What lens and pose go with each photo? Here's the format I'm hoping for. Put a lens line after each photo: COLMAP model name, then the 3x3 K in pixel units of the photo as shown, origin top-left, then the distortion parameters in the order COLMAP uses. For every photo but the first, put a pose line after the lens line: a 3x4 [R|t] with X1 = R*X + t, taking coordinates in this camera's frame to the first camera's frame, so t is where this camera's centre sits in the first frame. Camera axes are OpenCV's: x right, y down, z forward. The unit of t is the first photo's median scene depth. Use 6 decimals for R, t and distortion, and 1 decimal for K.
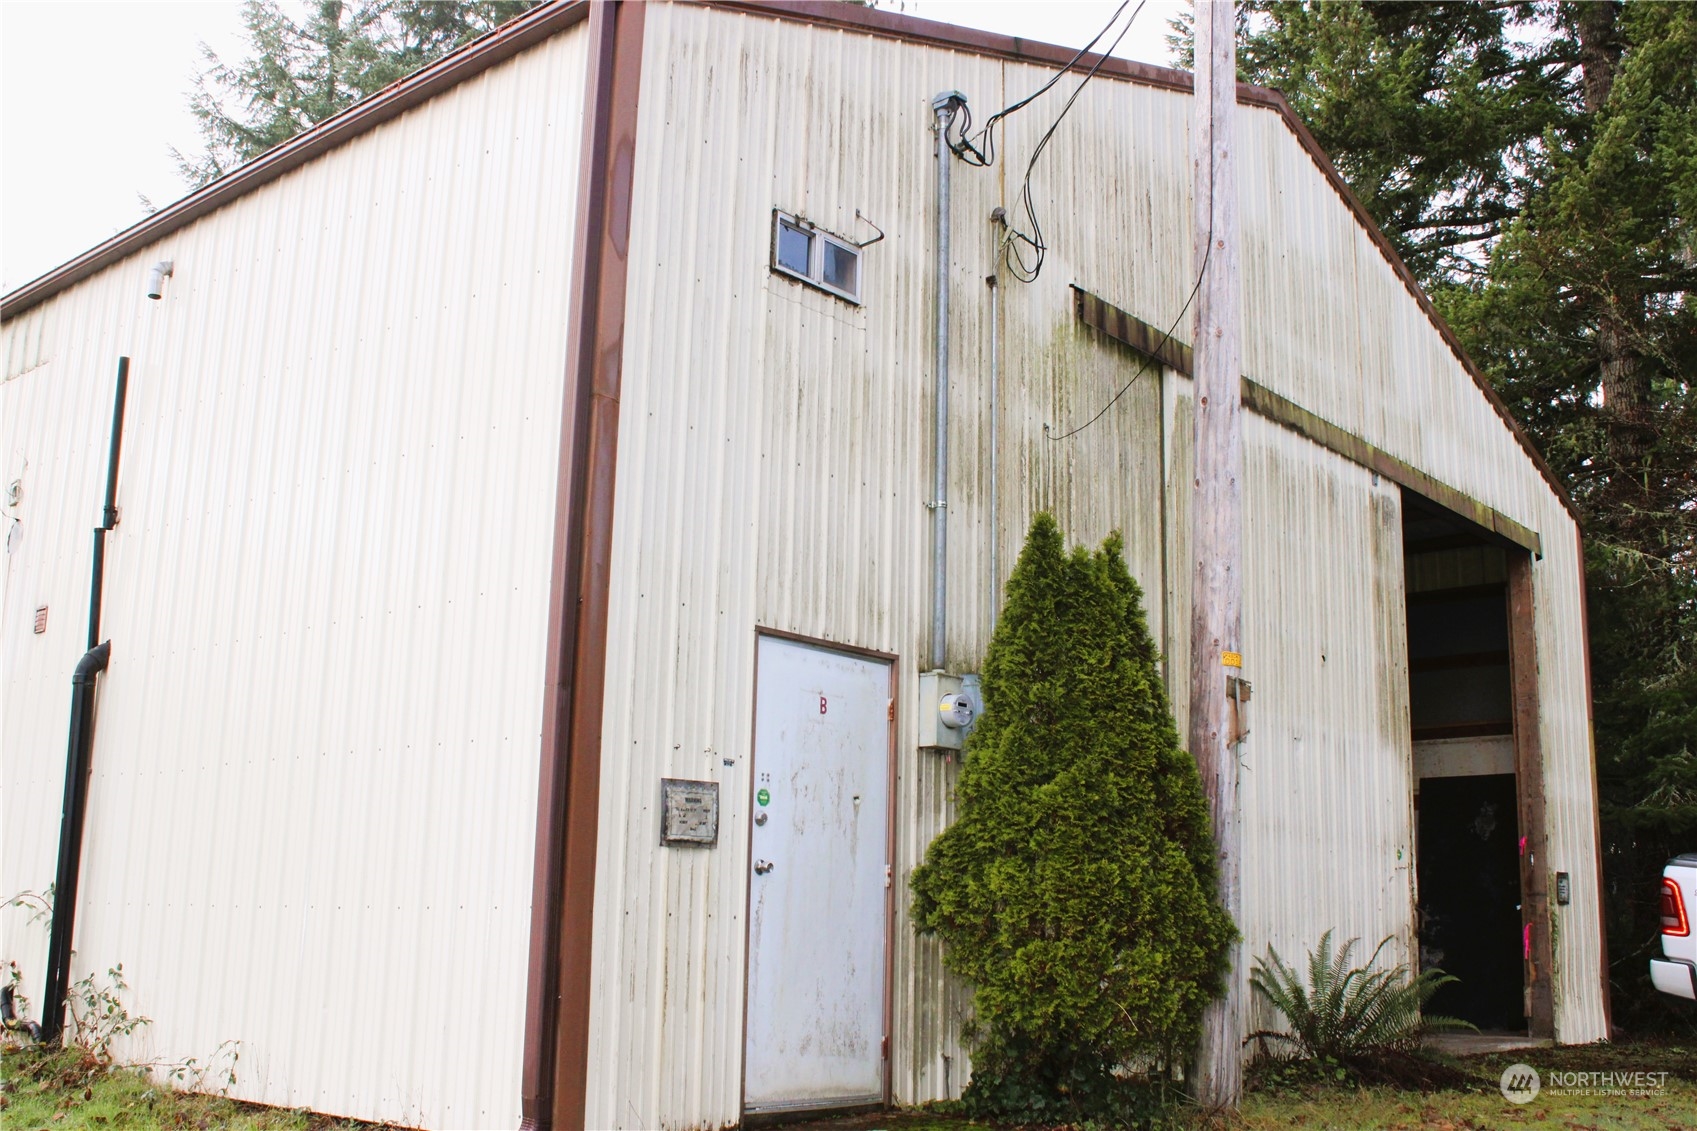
lens RADIAL K [[1727.3, 0, 842.5], [0, 1727.3, 575.8], [0, 0, 1]] dist [-0.064868, 0.000000]
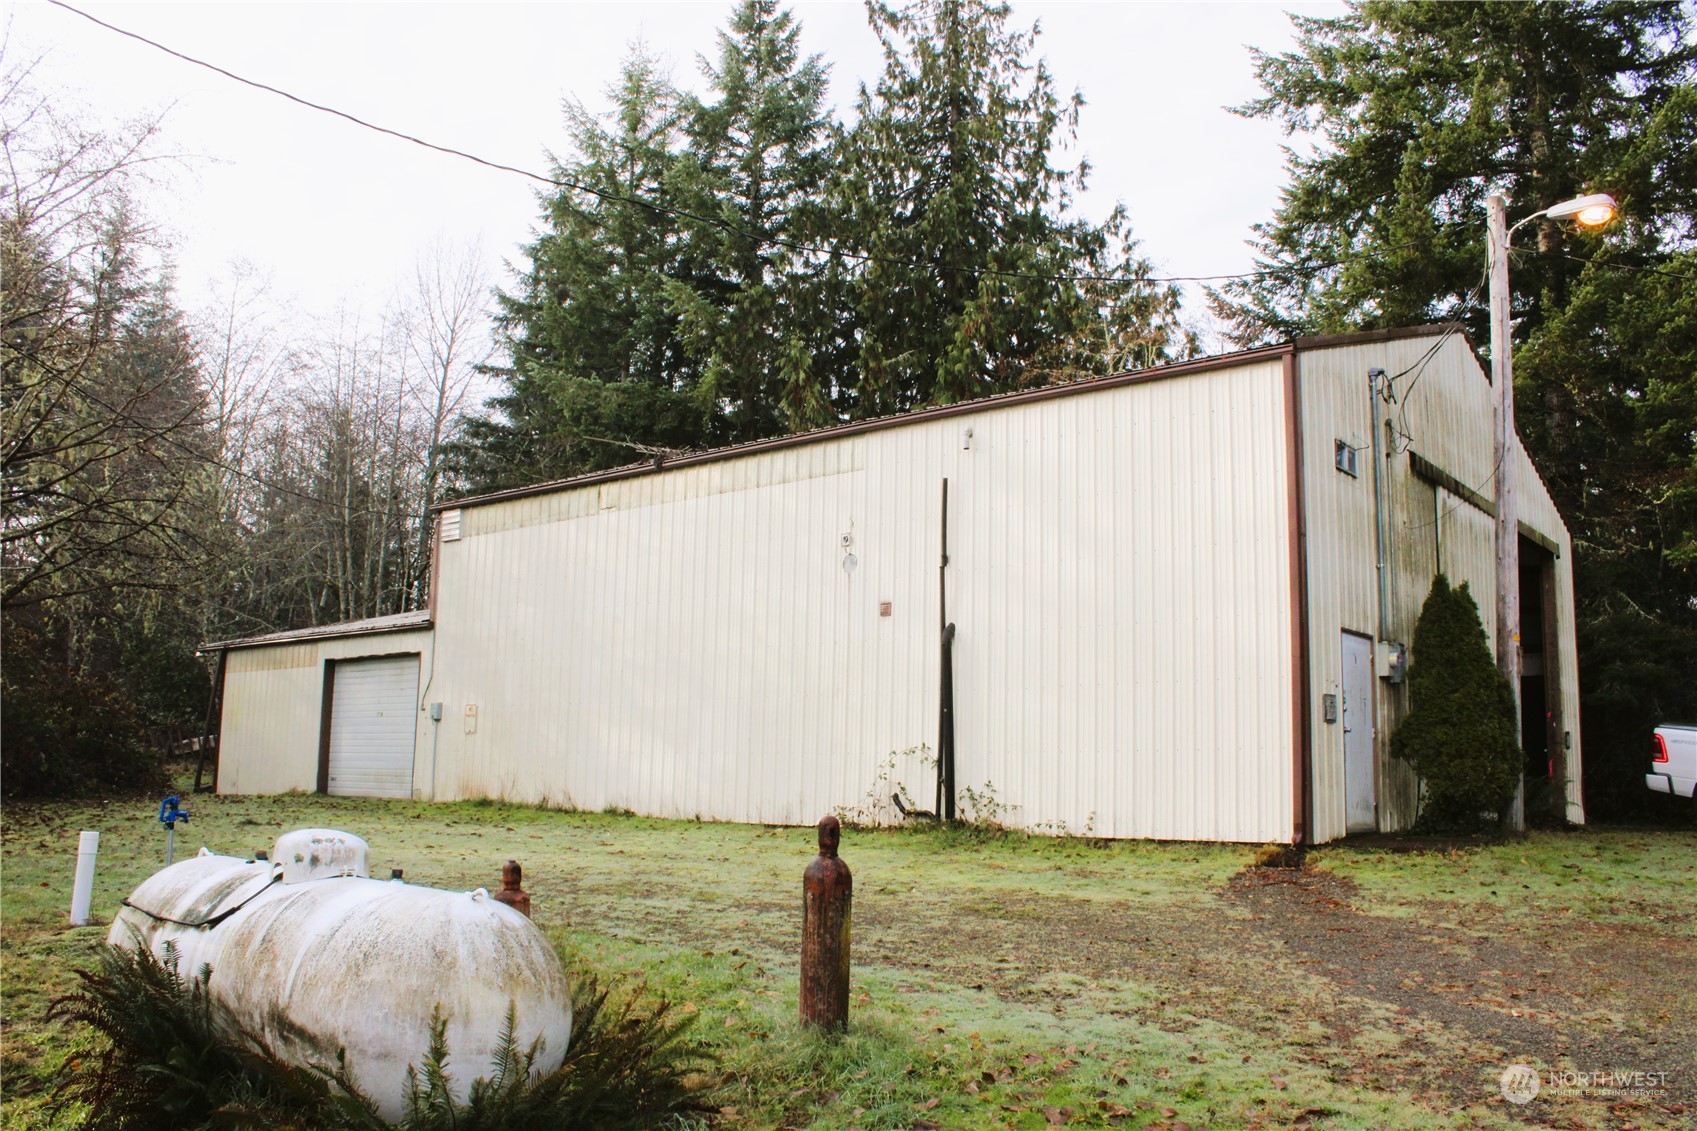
lens RADIAL K [[1418.0, 0, 853.2], [0, 1418.0, 579.0], [0, 0, 1]] dist [-0.165023, 0.148594]
pose [[0.999525, 0.002938, 0.030687, -0.702252], [-0.004801, 0.998138, 0.060800, -0.134773], [-0.030451, -0.060919, 0.997678, -0.777743]]
